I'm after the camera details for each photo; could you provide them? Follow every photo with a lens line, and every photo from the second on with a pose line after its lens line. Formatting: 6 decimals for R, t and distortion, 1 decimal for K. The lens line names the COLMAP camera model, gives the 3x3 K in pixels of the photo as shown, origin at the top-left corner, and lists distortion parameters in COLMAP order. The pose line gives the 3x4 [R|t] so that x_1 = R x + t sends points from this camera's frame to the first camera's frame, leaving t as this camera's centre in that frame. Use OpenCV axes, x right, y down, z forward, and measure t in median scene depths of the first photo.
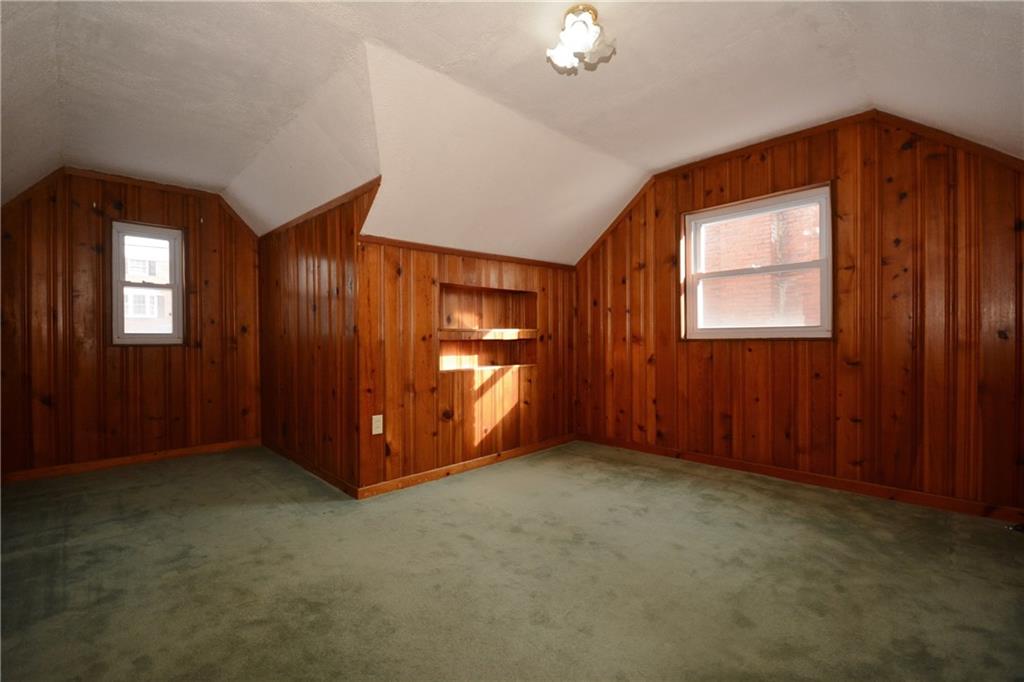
lens RADIAL K [[450.0, 0, 518.1], [0, 450.0, 342.4], [0, 0, 1]] dist [-0.000584, -0.009673]
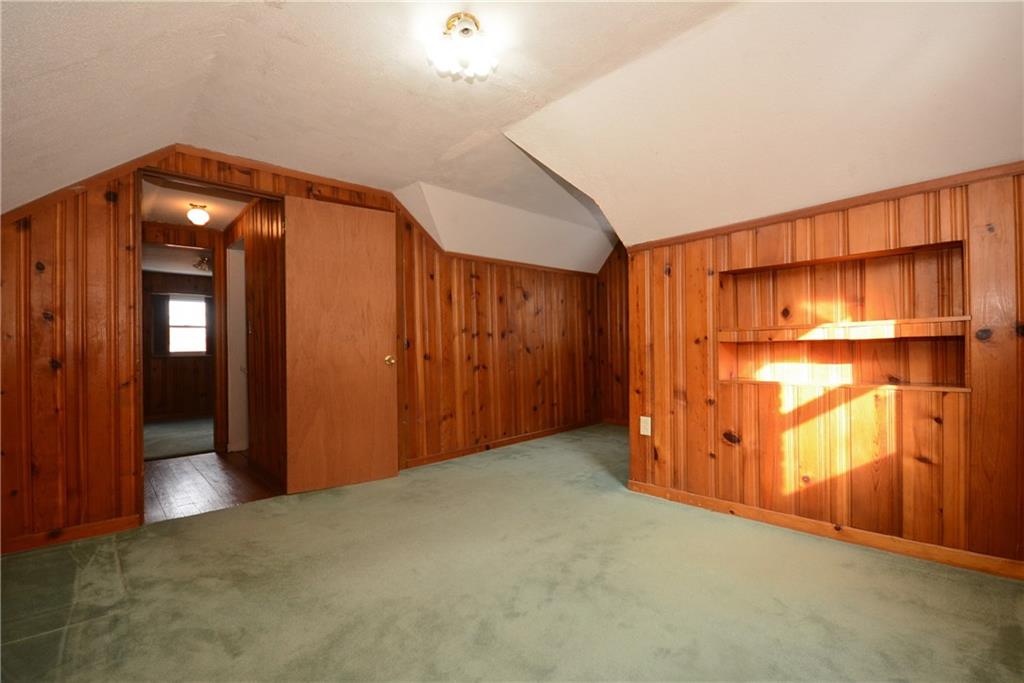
lens RADIAL K [[450.0, 0, 518.4], [0, 450.0, 345.1], [0, 0, 1]] dist [-0.000584, -0.009673]
pose [[-0.025198, 0.002859, -0.999678, 0.607601], [0.016522, 0.999861, 0.002443, -0.008070], [0.999546, -0.016455, -0.025242, 0.619187]]
